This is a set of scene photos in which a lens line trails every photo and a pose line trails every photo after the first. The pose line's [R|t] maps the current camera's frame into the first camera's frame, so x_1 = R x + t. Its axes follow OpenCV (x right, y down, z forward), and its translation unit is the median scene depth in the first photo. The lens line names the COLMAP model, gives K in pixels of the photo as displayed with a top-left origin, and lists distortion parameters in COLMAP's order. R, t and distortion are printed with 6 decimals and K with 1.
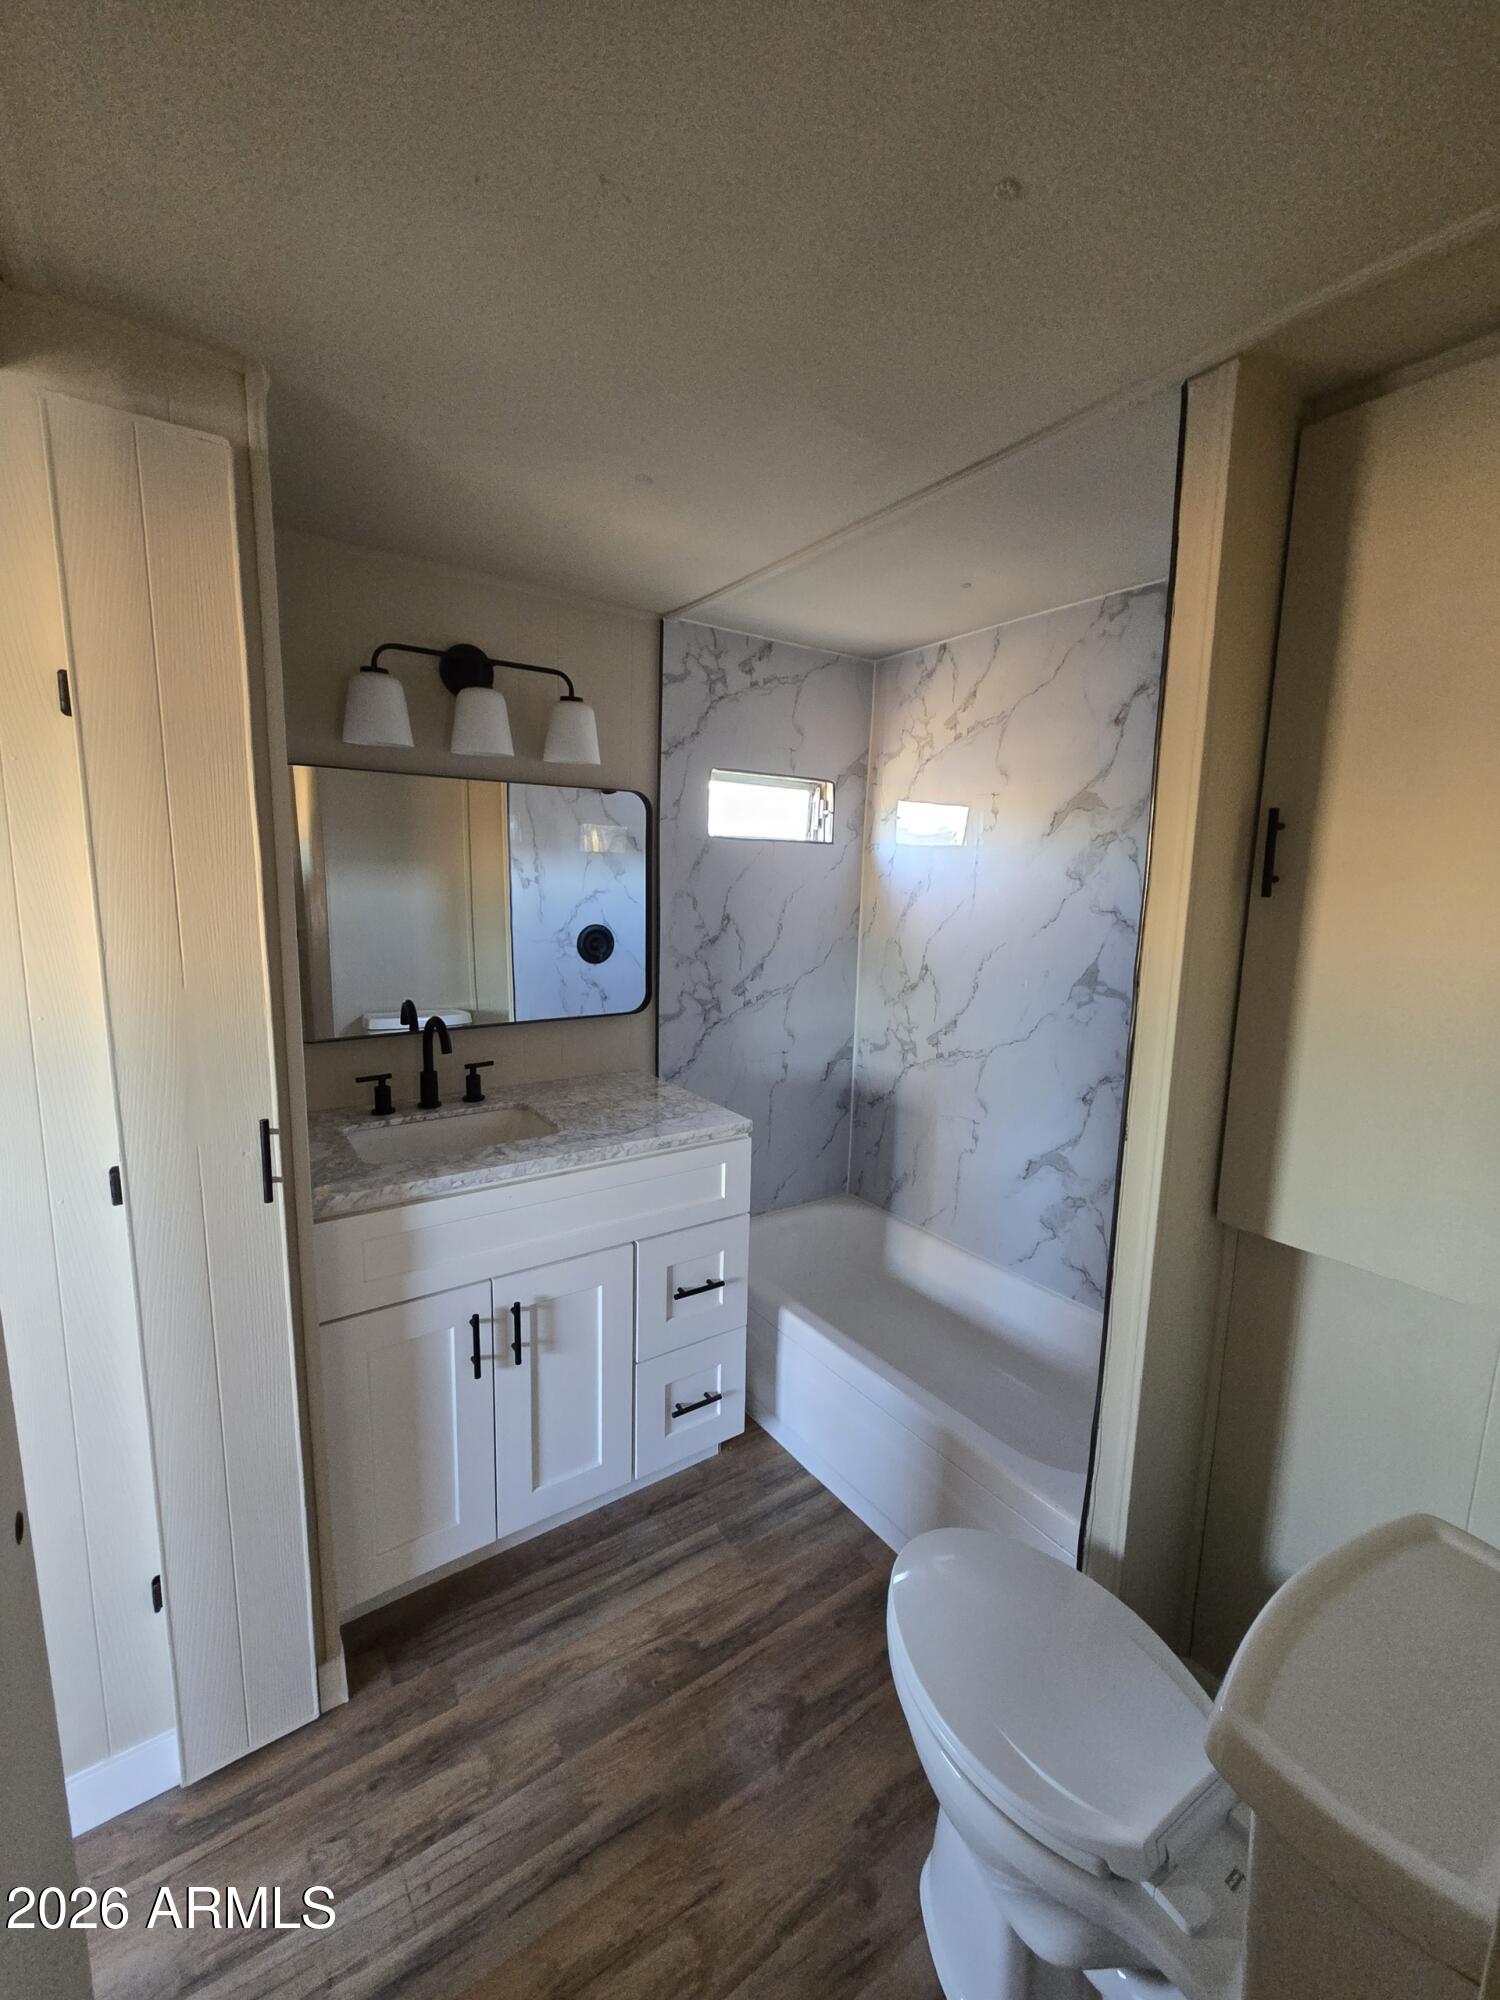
lens RADIAL K [[819.2, 0, 741.7], [0, 819.2, 996.3], [0, 0, 1]] dist [-0.000003, -0.000221]
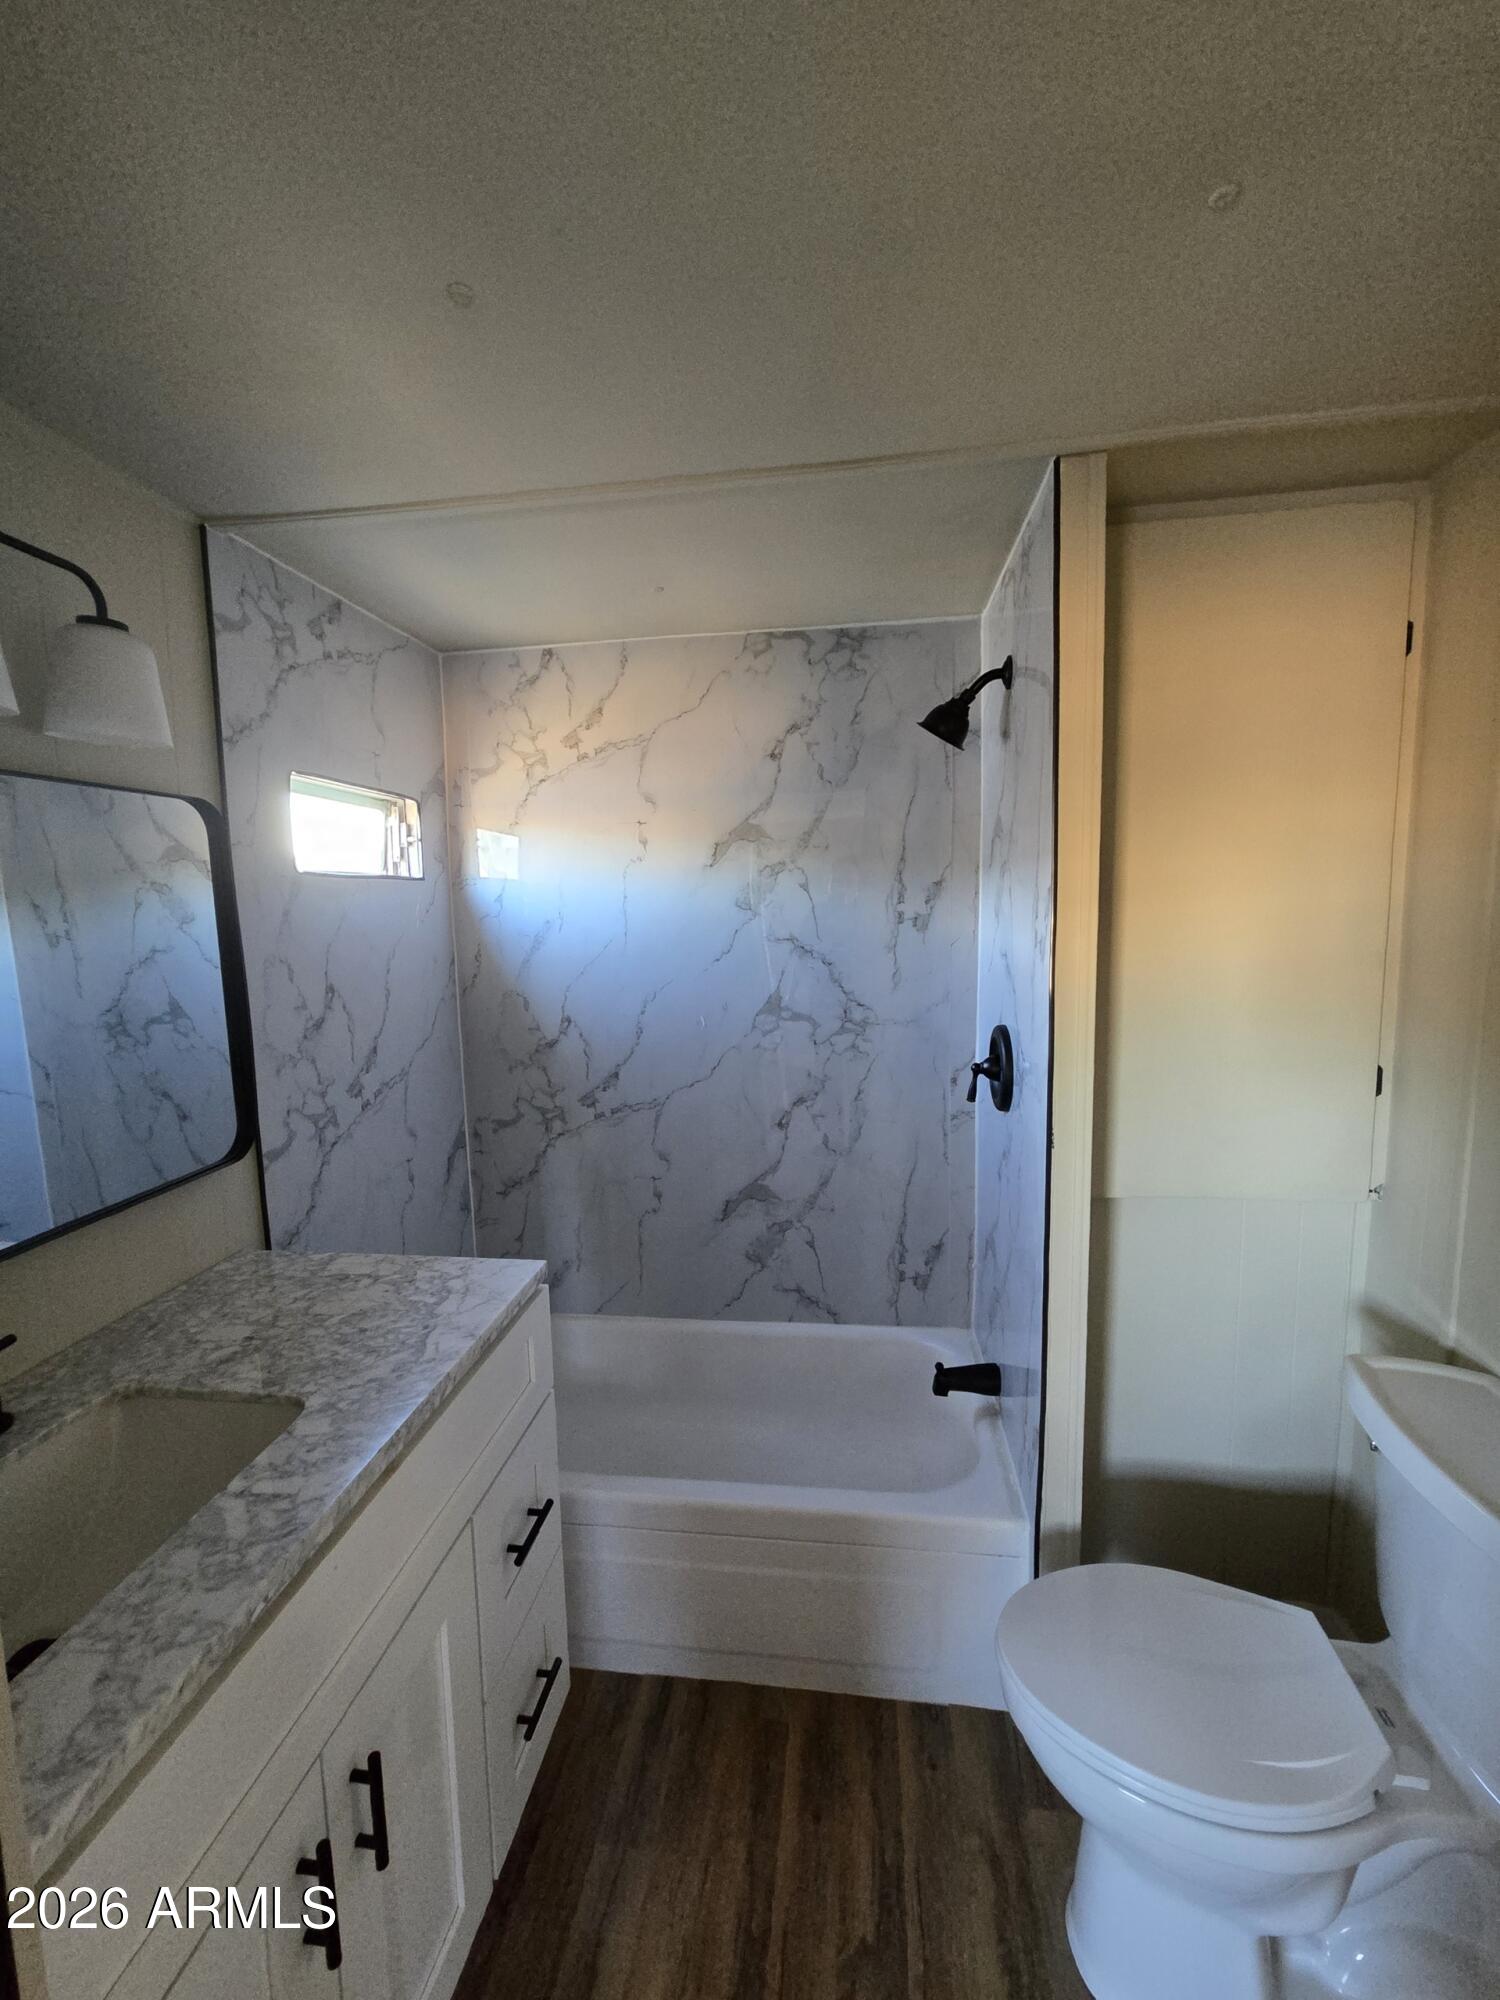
lens RADIAL K [[819.2, 0, 749.4], [0, 819.2, 999.0], [0, 0, 1]] dist [-0.000003, -0.000221]
pose [[0.670236, -0.125112, 0.731526, -0.300114], [0.151032, 0.988055, 0.030607, -0.058417], [-0.726617, 0.089970, 0.681126, 0.291921]]
